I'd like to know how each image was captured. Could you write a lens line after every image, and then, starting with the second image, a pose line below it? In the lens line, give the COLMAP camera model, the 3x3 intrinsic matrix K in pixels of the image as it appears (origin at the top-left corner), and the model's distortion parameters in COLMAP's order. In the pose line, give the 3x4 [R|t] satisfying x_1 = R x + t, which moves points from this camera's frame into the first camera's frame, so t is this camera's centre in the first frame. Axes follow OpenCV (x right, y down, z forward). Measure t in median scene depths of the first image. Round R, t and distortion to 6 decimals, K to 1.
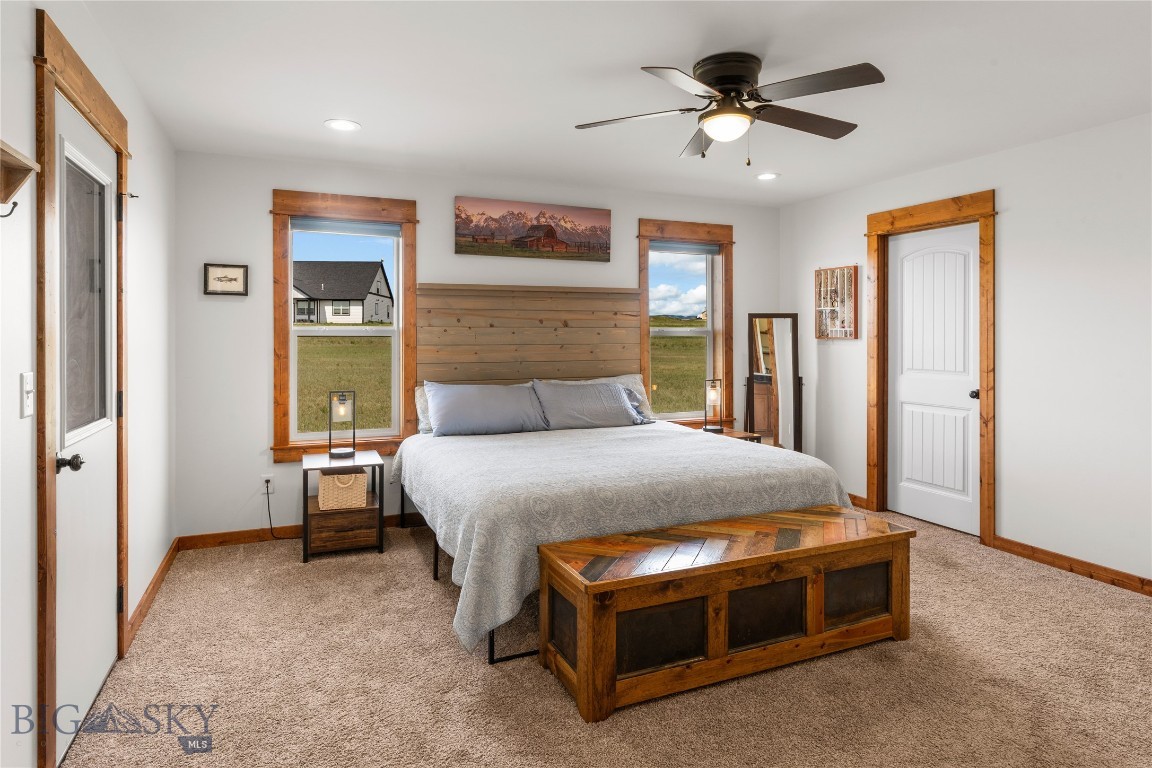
lens RADIAL K [[652.5, 0, 572.9], [0, 652.5, 339.1], [0, 0, 1]] dist [-0.003769, -0.000090]
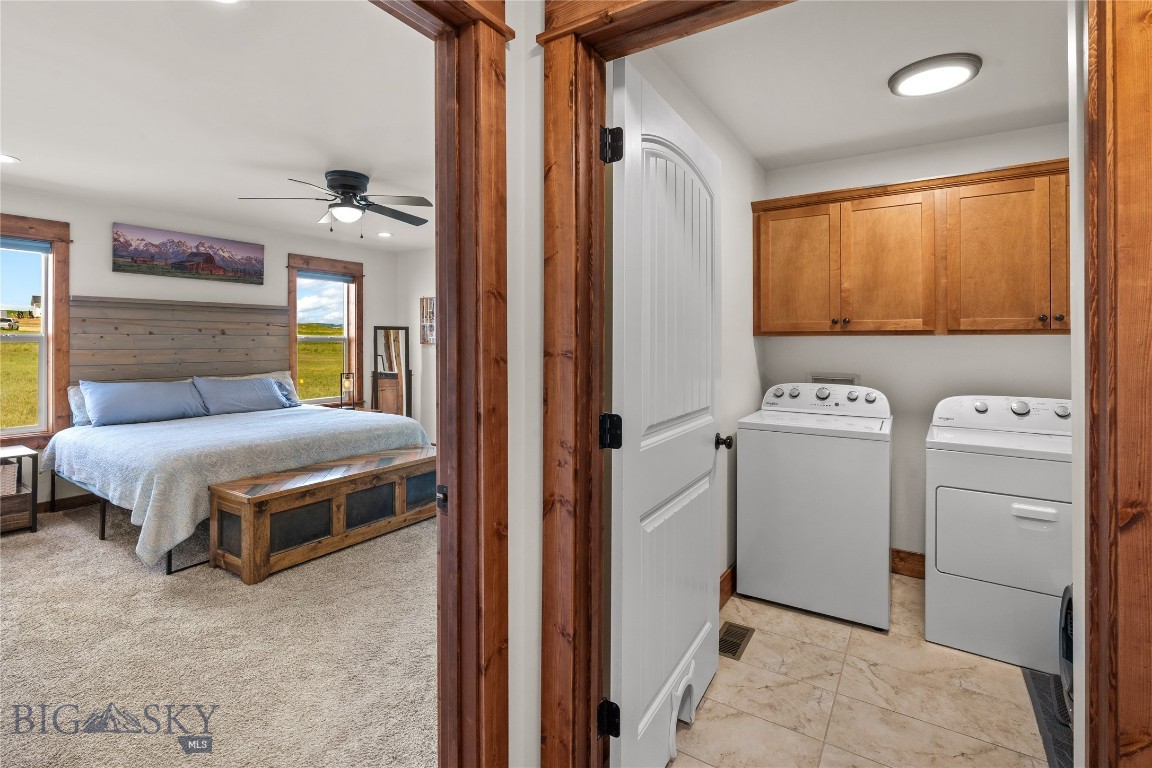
lens RADIAL K [[526.6, 0, 561.3], [0, 526.6, 341.3], [0, 0, 1]] dist [-0.006214, 0.000533]
pose [[0.838217, 0.002221, 0.545333, -0.021035], [0.001132, 0.999982, -0.005813, 0.000861], [-0.545336, 0.005490, 0.838199, -0.259513]]
